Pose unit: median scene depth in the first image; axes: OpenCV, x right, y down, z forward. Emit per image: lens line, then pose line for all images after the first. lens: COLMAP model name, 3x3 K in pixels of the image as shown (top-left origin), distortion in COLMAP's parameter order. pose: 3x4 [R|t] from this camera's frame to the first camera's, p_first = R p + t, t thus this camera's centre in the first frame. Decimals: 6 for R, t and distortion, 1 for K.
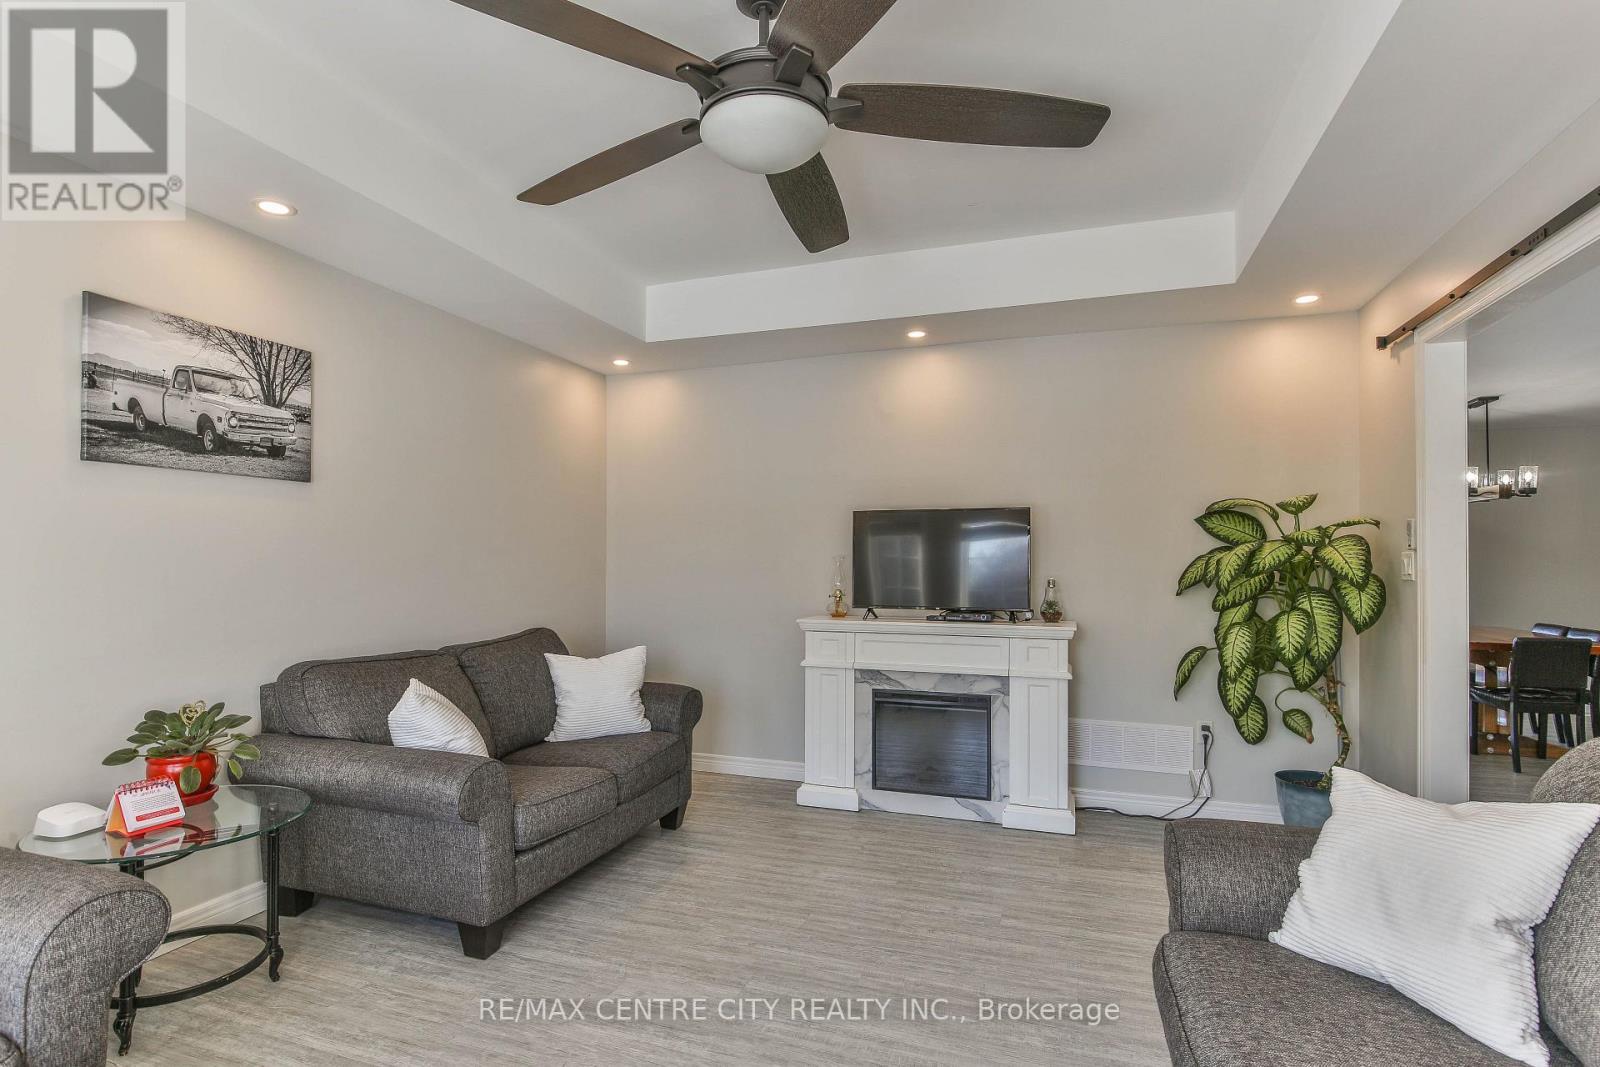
lens RADIAL K [[796.7, 0, 776.7], [0, 796.7, 546.1], [0, 0, 1]] dist [-0.010135, 0.001834]
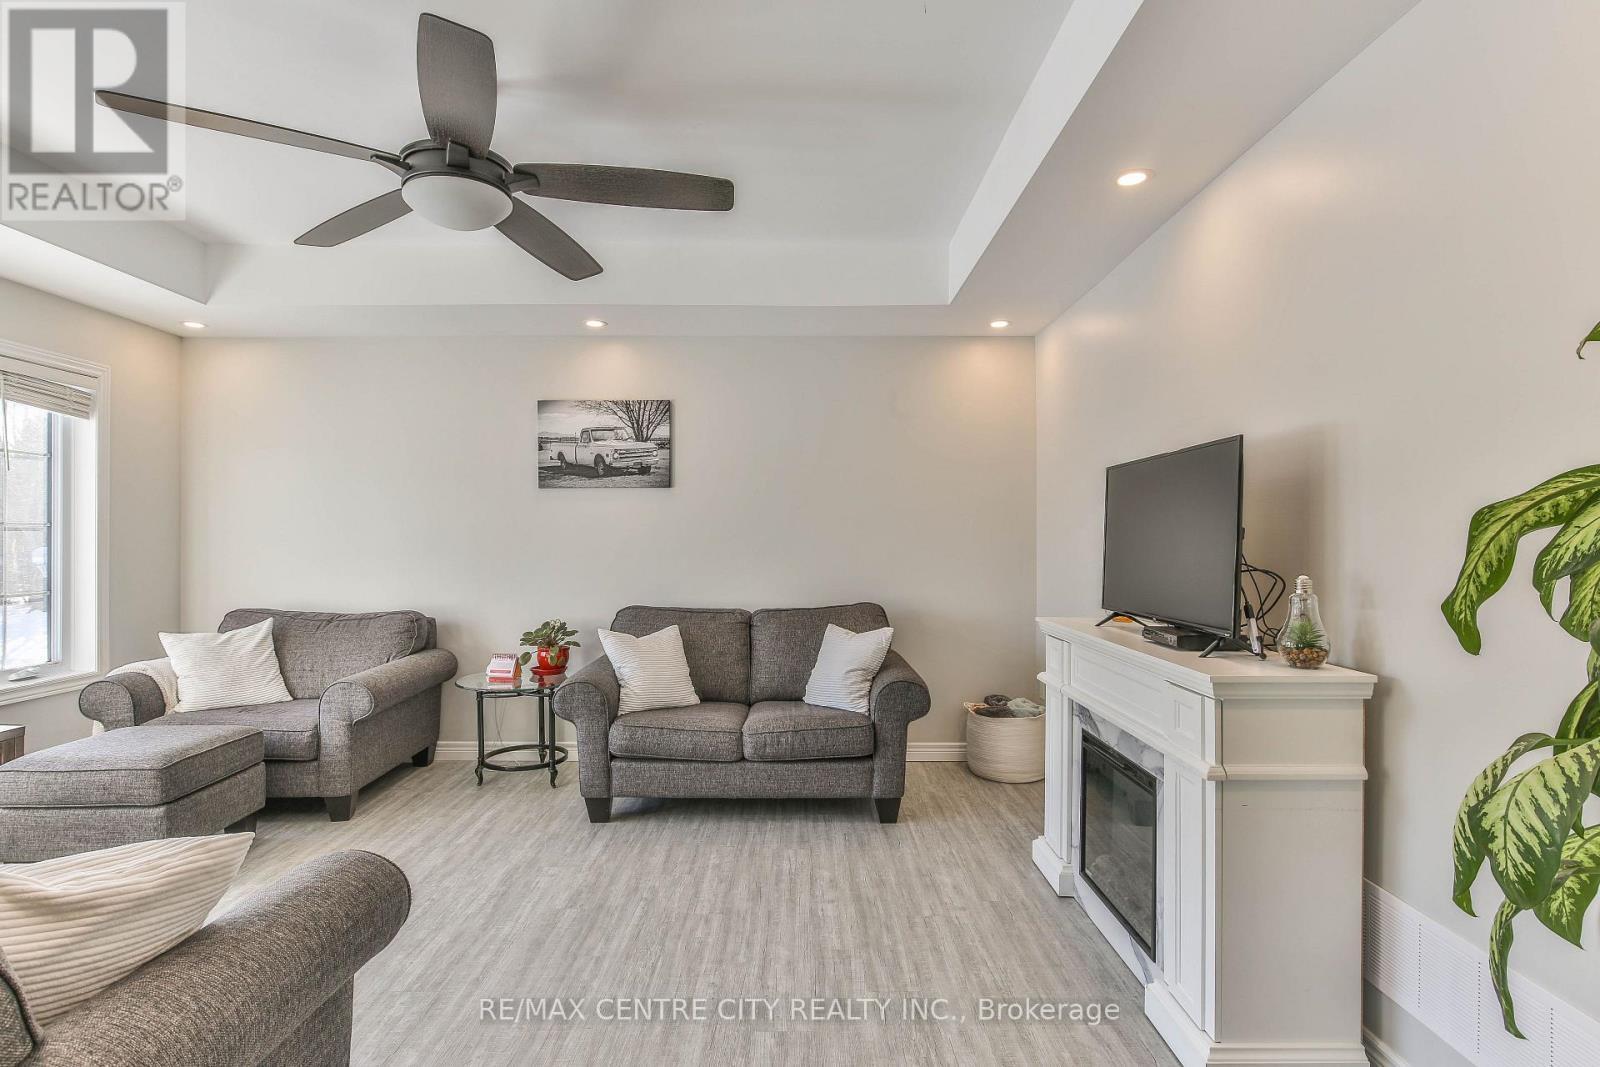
lens RADIAL K [[796.7, 0, 794.9], [0, 796.7, 532.0], [0, 0, 1]] dist [-0.010135, 0.001834]
pose [[0.338962, -0.010437, -0.940742, 0.978439], [0.016444, 0.999851, -0.005168, 0.015654], [0.940656, -0.013718, 0.339083, 0.779803]]
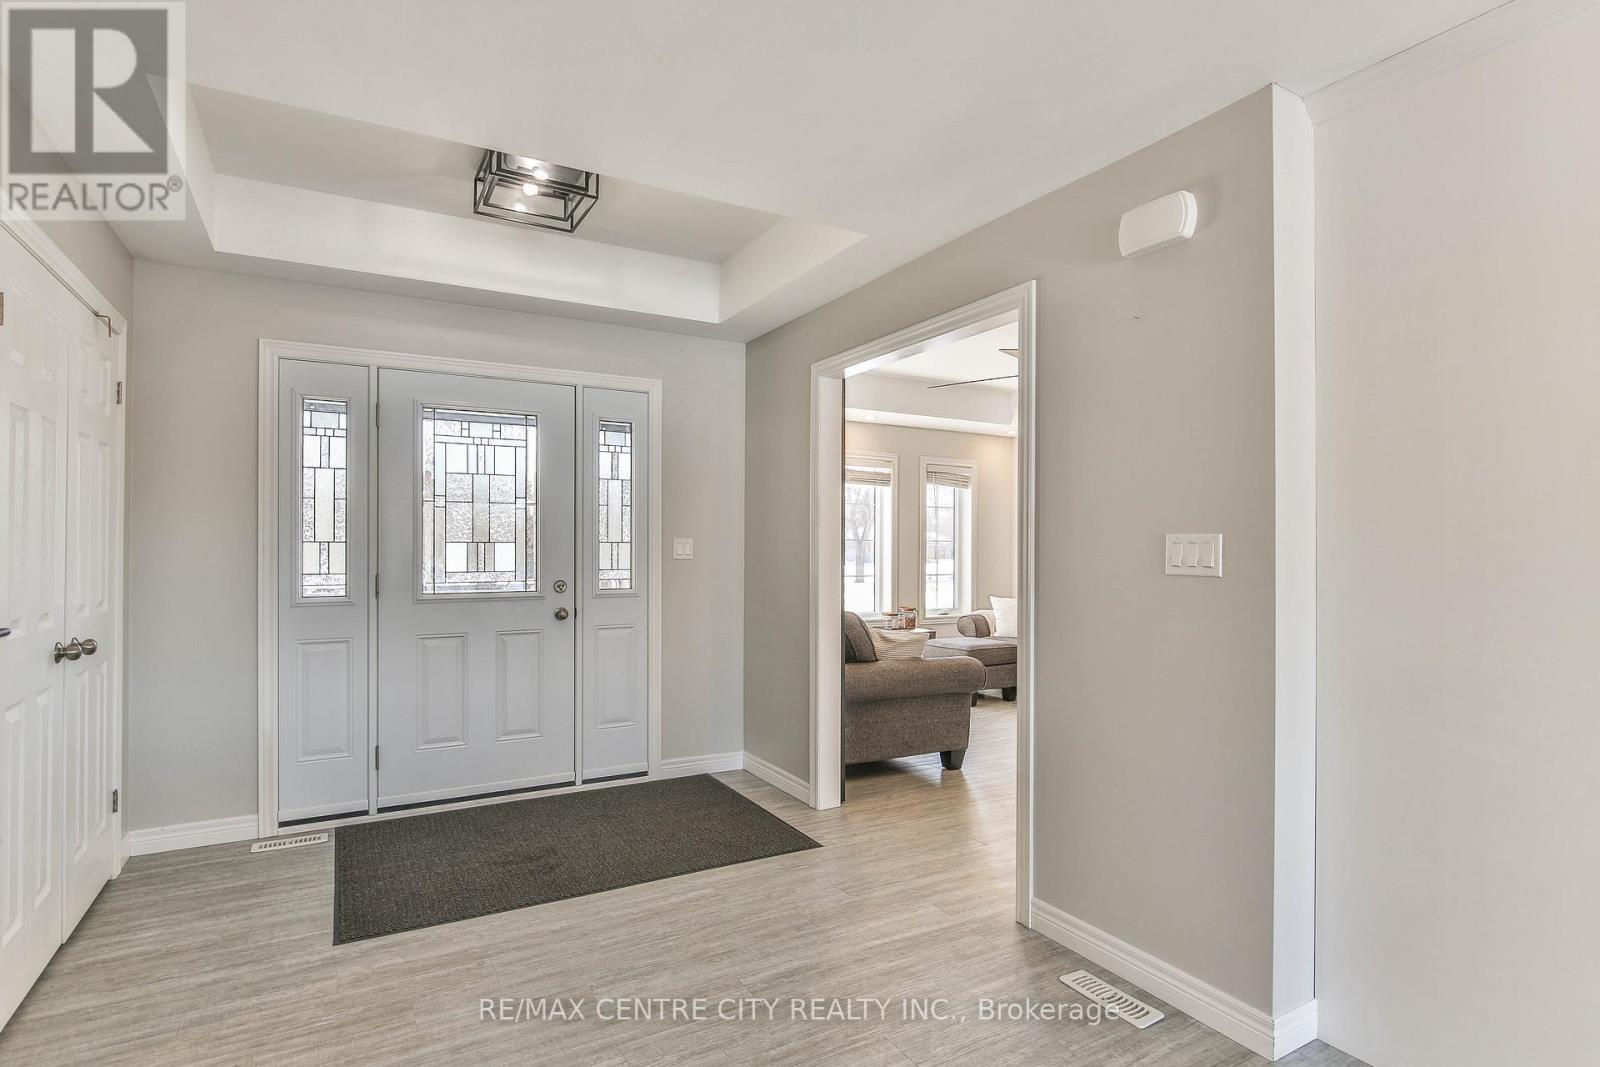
lens RADIAL K [[796.7, 0, 792.8], [0, 796.7, 543.0], [0, 0, 1]] dist [-0.010135, 0.001834]
pose [[-0.646797, -0.012793, -0.762555, 1.809154], [0.003764, 0.999794, -0.019966, 0.033994], [0.762653, -0.015784, -0.646615, 1.445131]]
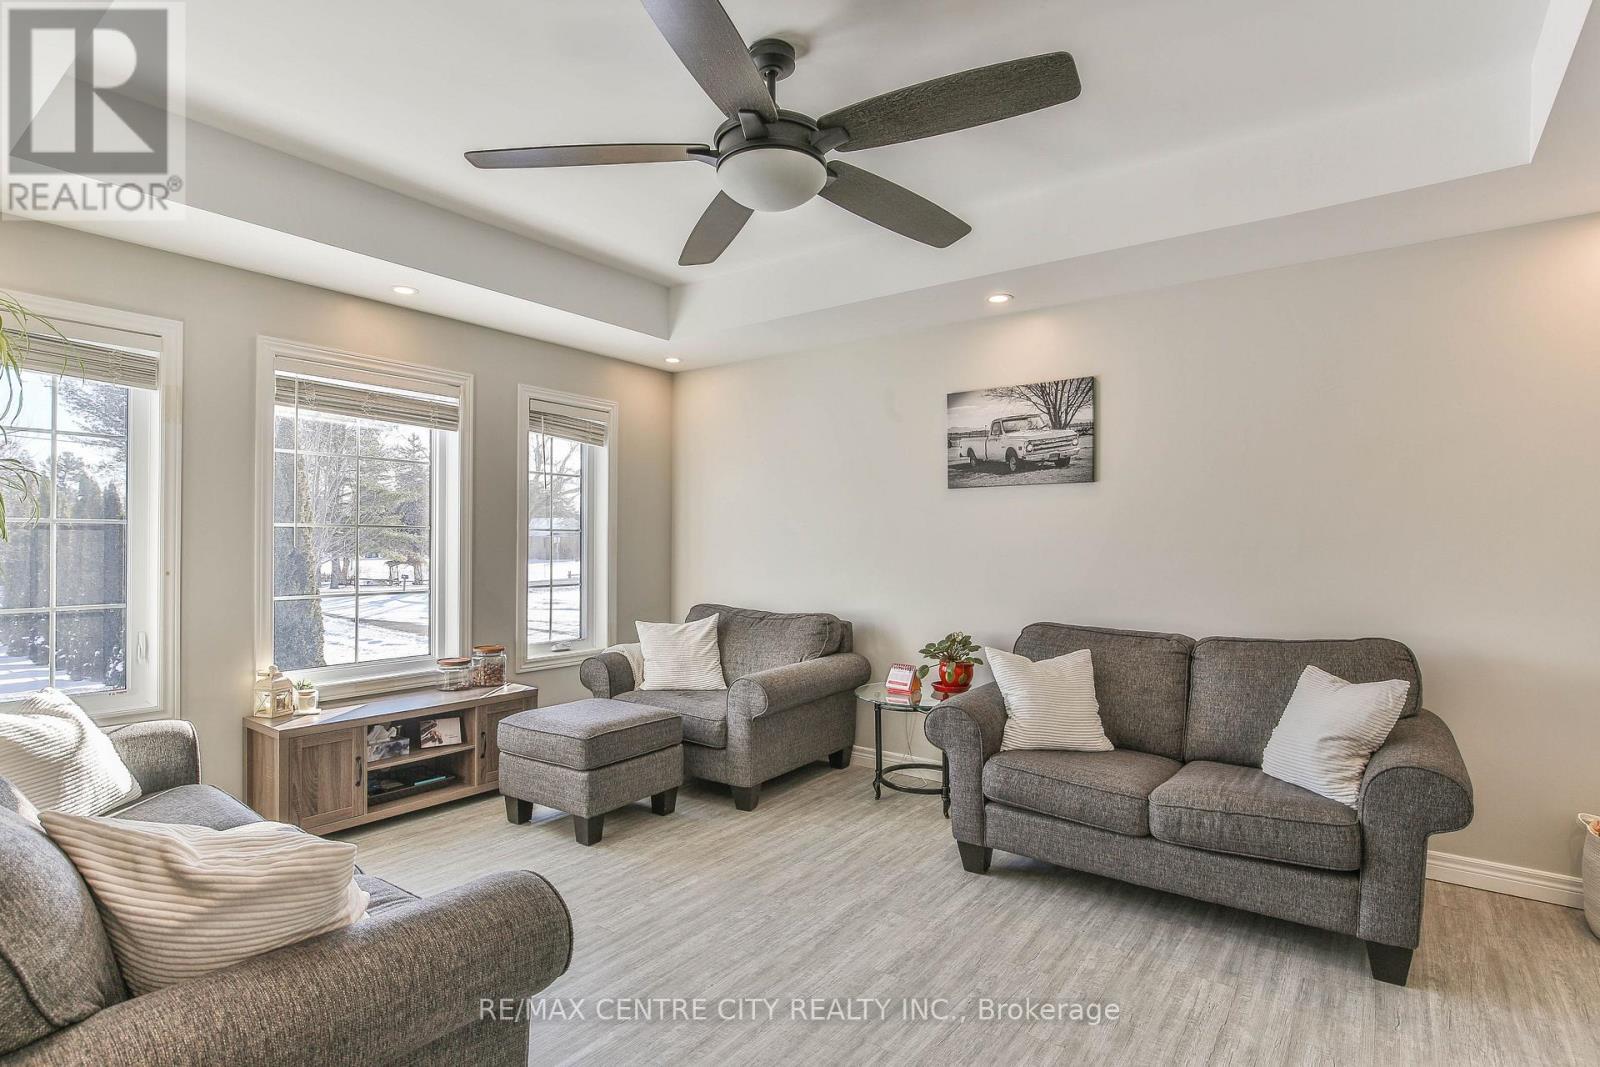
lens RADIAL K [[796.7, 0, 797.8], [0, 796.7, 539.4], [0, 0, 1]] dist [-0.010135, 0.001834]
pose [[-0.285234, -0.008893, -0.958417, 0.794176], [0.010641, 0.999866, -0.012445, 0.020967], [0.958399, -0.013749, -0.285101, 0.996279]]
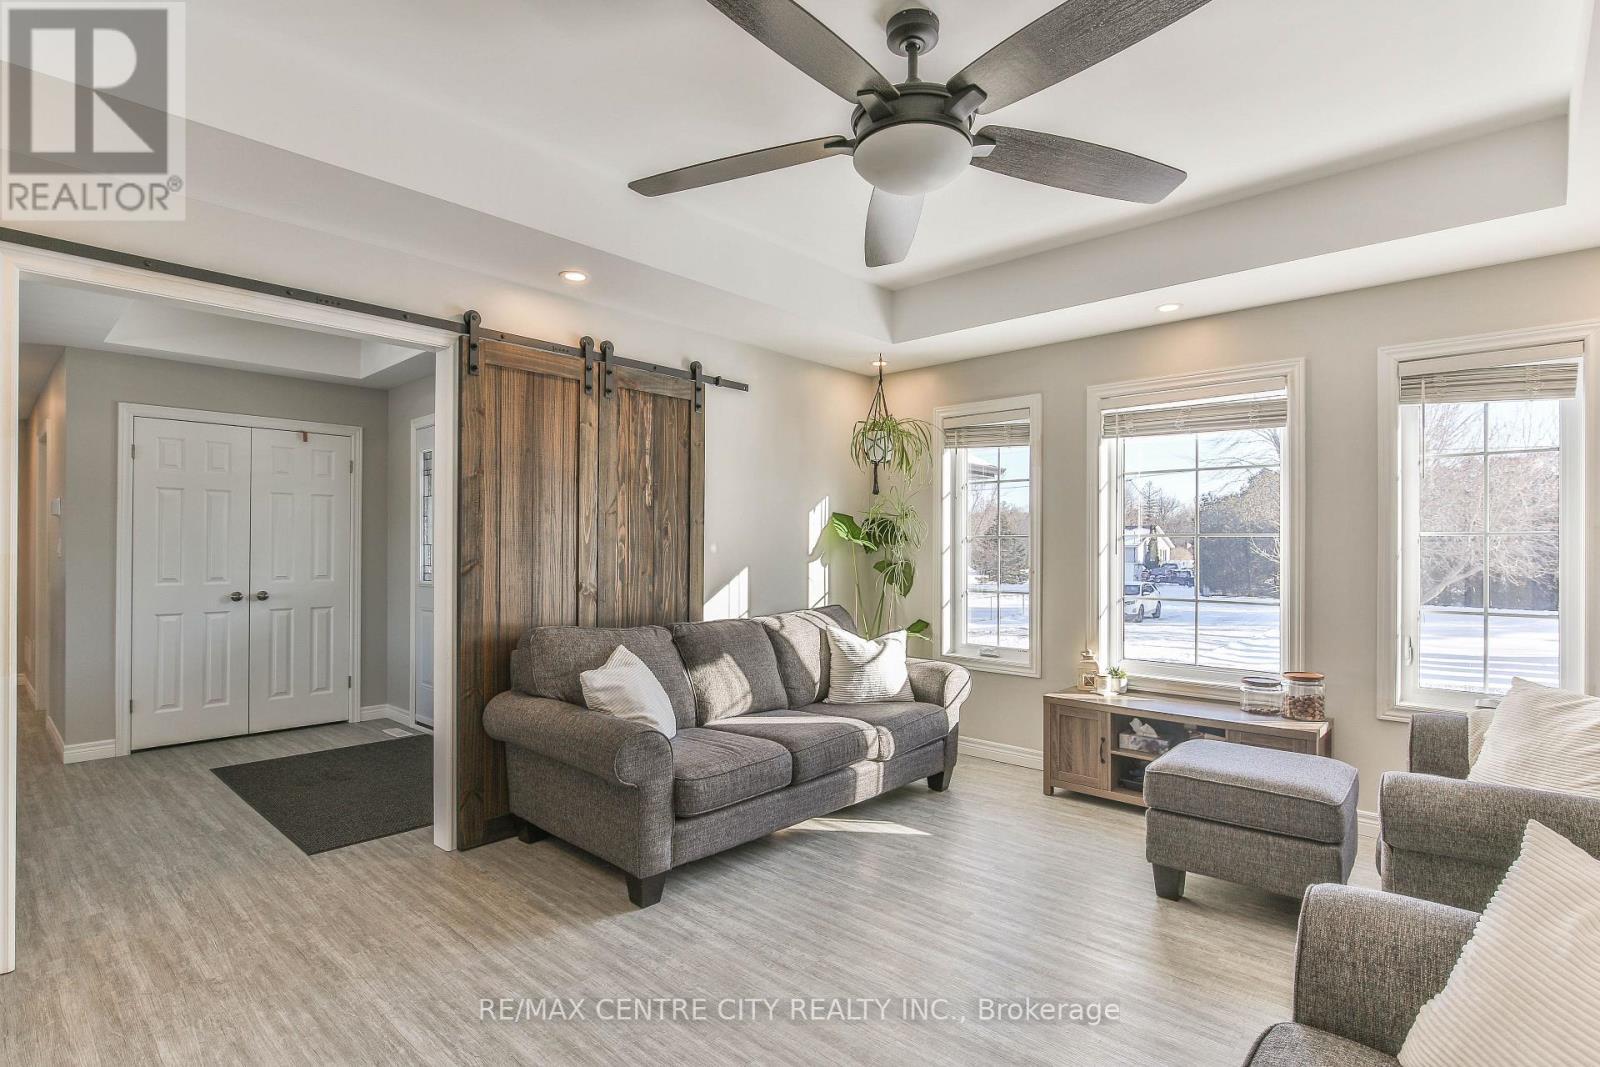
lens RADIAL K [[796.7, 0, 797.6], [0, 796.7, 549.6], [0, 0, 1]] dist [-0.010135, 0.001834]
pose [[-0.923158, -0.007832, 0.384340, -0.223149], [-0.011983, 0.999893, -0.008405, 0.018845], [-0.384233, -0.012365, -0.923153, 1.502532]]
